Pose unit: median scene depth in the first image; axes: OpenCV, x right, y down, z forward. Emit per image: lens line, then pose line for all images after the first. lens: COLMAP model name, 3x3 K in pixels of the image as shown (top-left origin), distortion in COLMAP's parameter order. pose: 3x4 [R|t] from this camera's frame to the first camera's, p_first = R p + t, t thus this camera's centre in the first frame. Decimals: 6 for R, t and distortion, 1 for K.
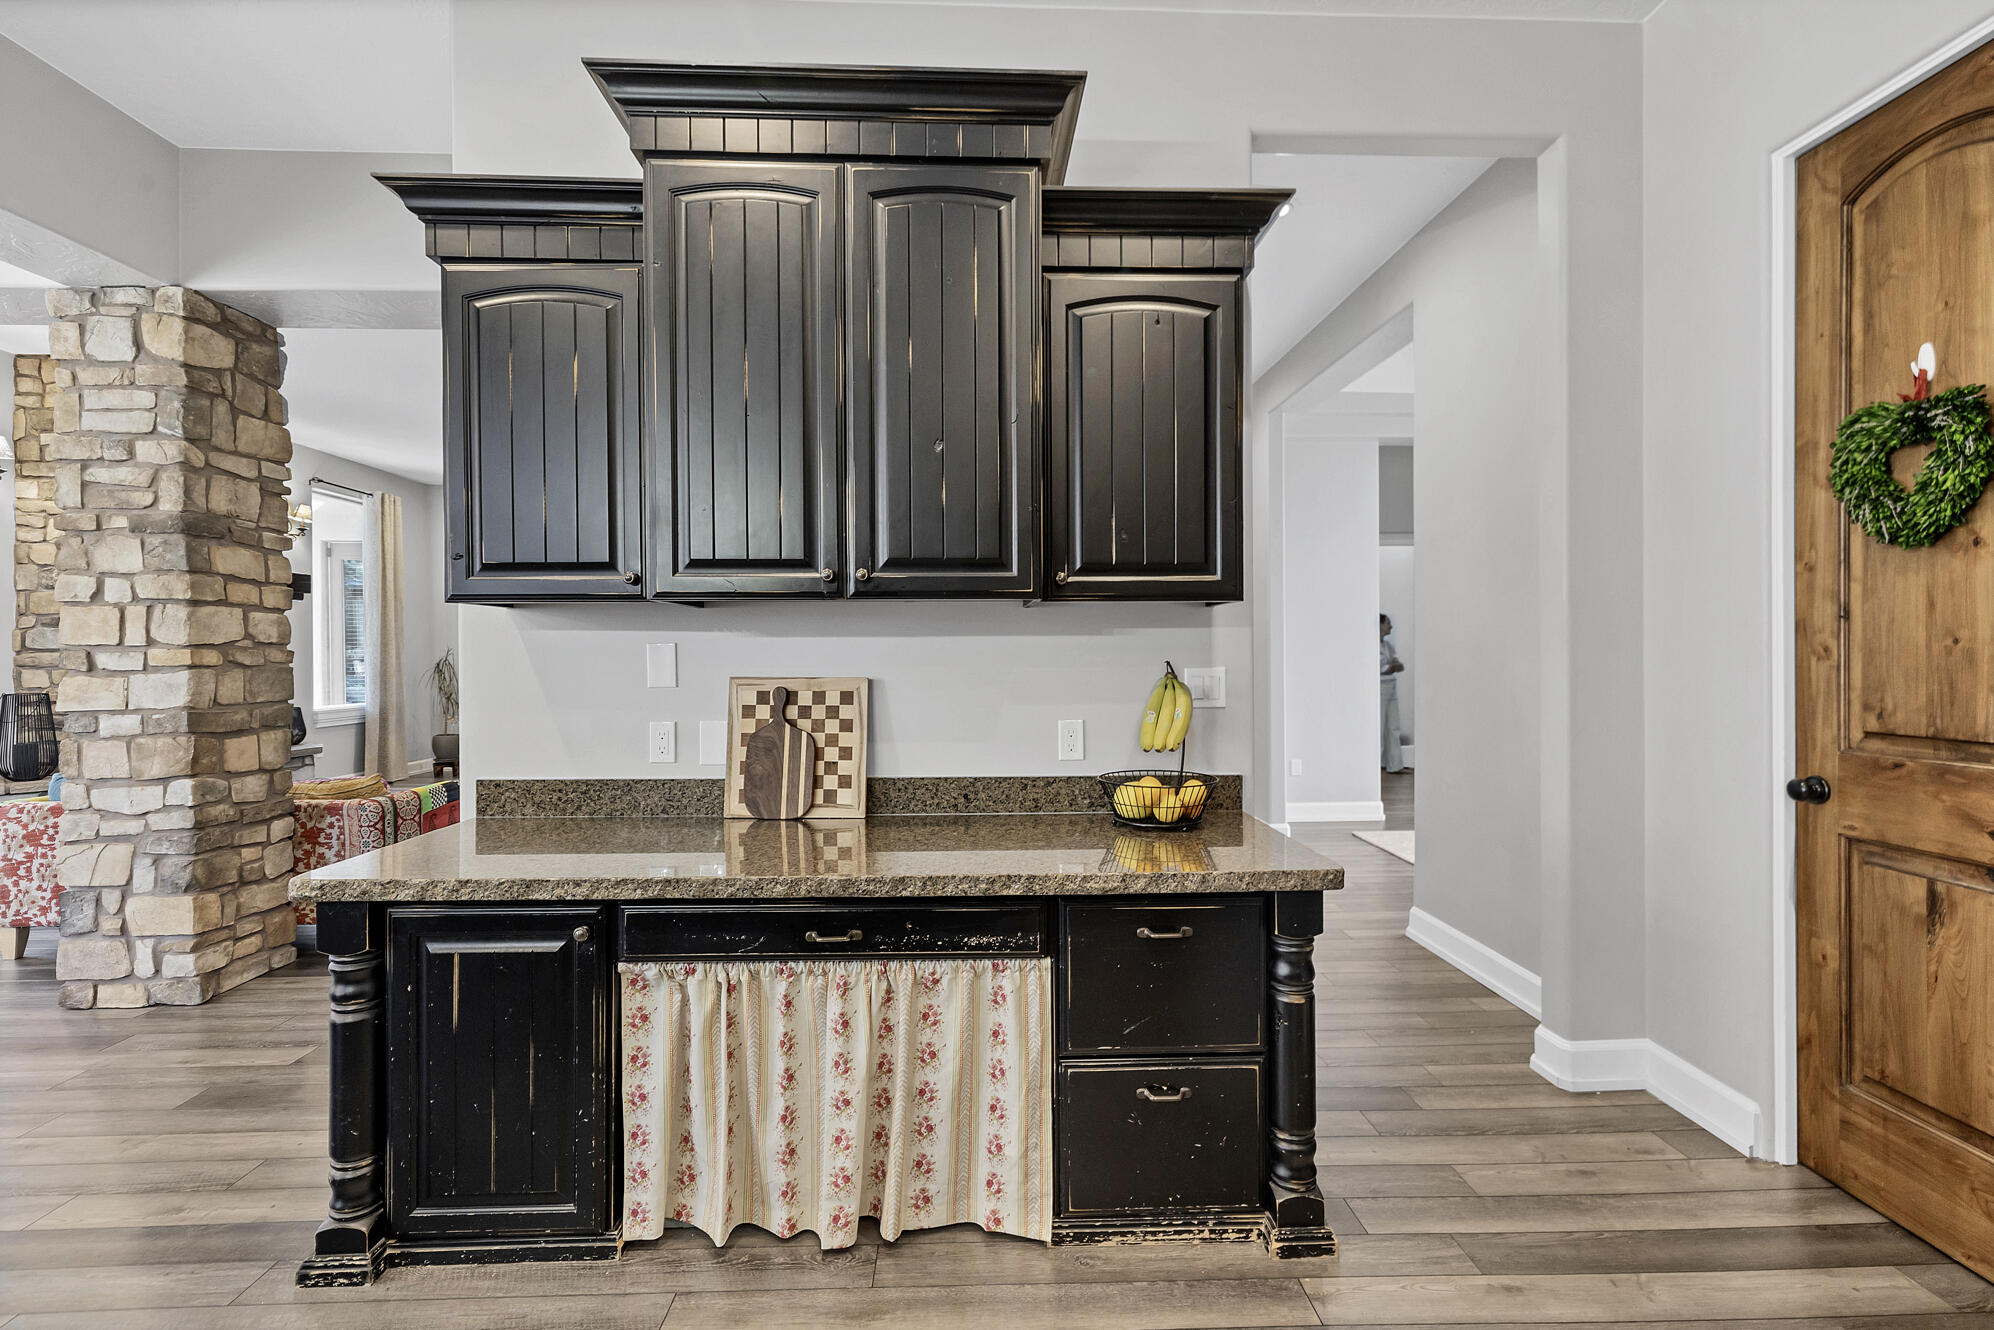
lens RADIAL K [[877.2, 0, 999.5], [0, 877.2, 657.8], [0, 0, 1]] dist [0.000850, 0.000497]
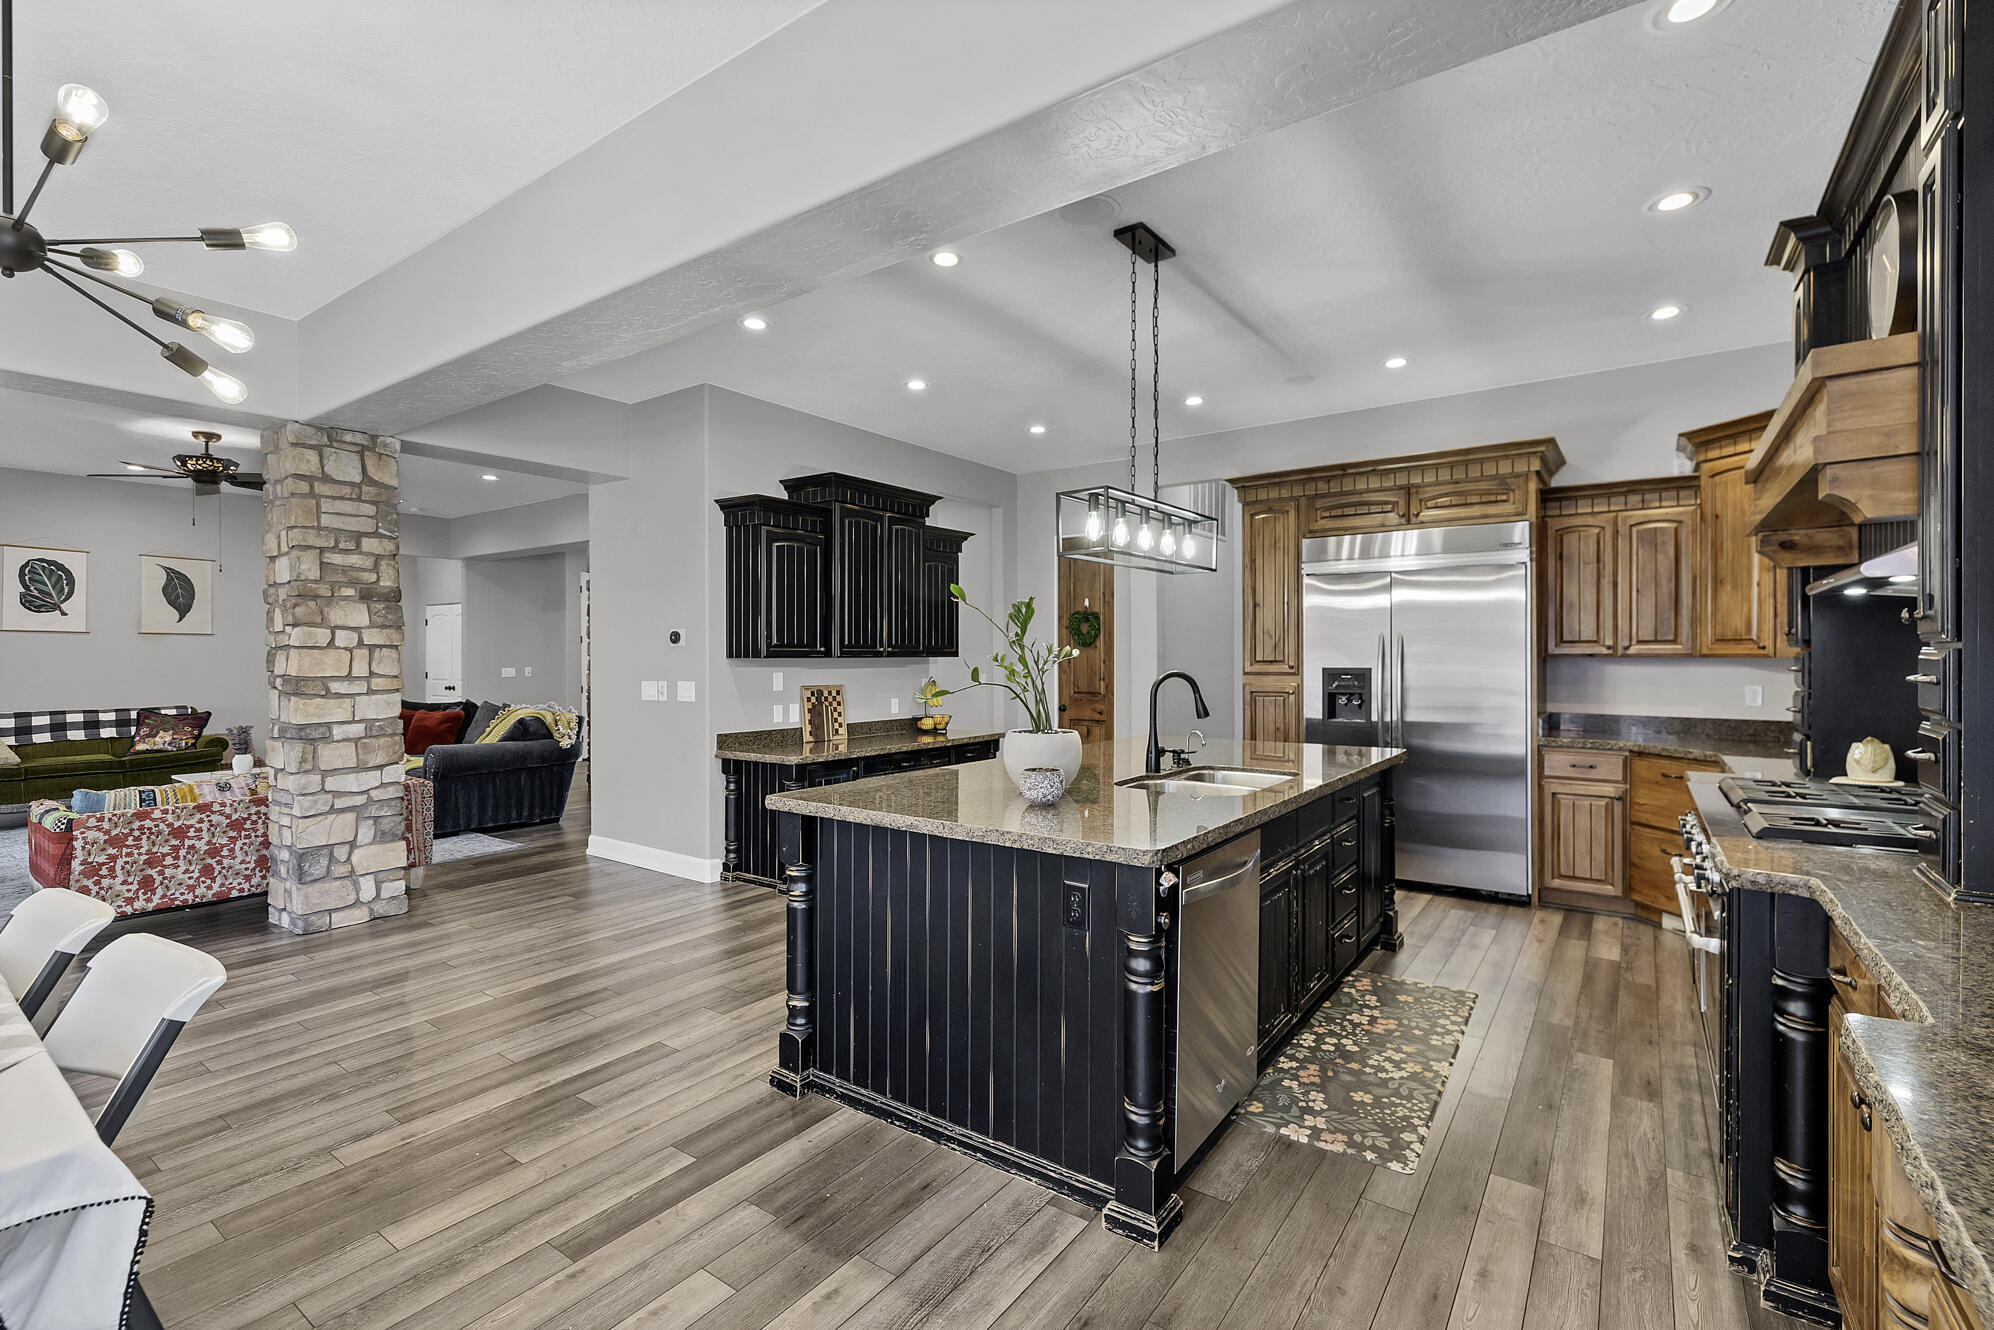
lens RADIAL K [[877.2, 0, 1003.4], [0, 877.2, 663.8], [0, 0, 1]] dist [0.000850, 0.000497]
pose [[0.614539, -0.005817, 0.788865, -1.822560], [0.001997, 0.999981, 0.005819, -0.051310], [-0.788884, -0.002001, 0.614539, -0.921661]]
